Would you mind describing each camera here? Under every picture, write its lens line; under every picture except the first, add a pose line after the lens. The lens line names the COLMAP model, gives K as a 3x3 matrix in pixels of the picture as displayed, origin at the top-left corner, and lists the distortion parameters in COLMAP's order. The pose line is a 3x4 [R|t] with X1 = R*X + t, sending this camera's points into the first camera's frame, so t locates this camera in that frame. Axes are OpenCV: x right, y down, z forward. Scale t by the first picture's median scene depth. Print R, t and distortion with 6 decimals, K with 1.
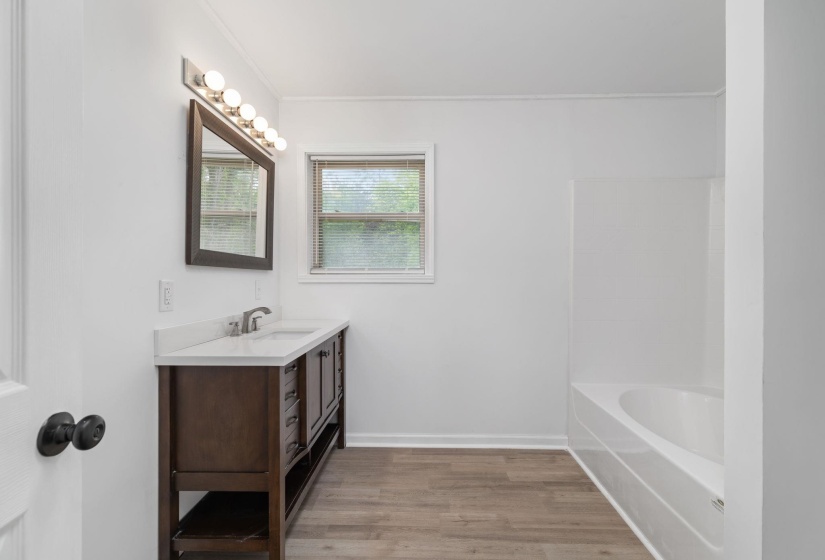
lens RADIAL K [[367.0, 0, 418.4], [0, 367.0, 278.6], [0, 0, 1]] dist [0.006585, -0.000432]
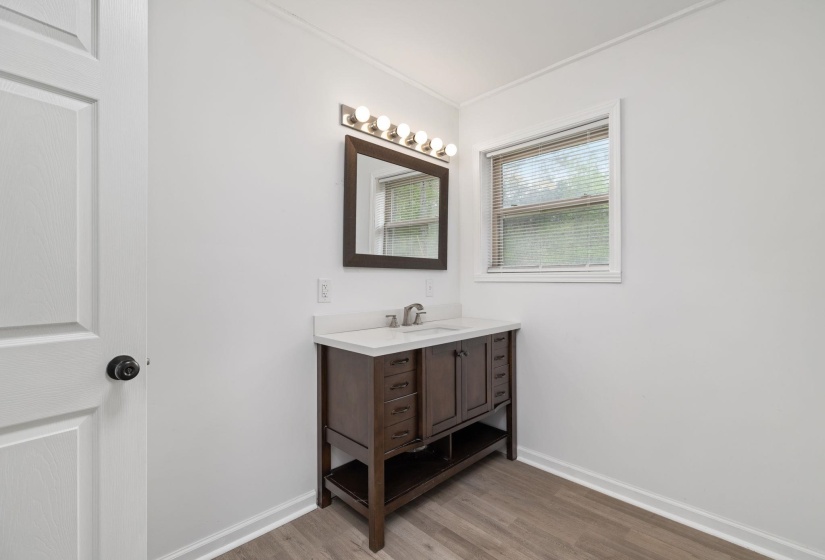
lens RADIAL K [[370.0, 0, 418.0], [0, 370.0, 277.1], [0, 0, 1]] dist [0.007034, -0.000601]
pose [[0.724488, -0.005853, -0.689263, 0.319482], [0.003085, 0.999981, -0.005249, 0.004131], [0.689281, 0.001676, 0.724493, 0.185953]]
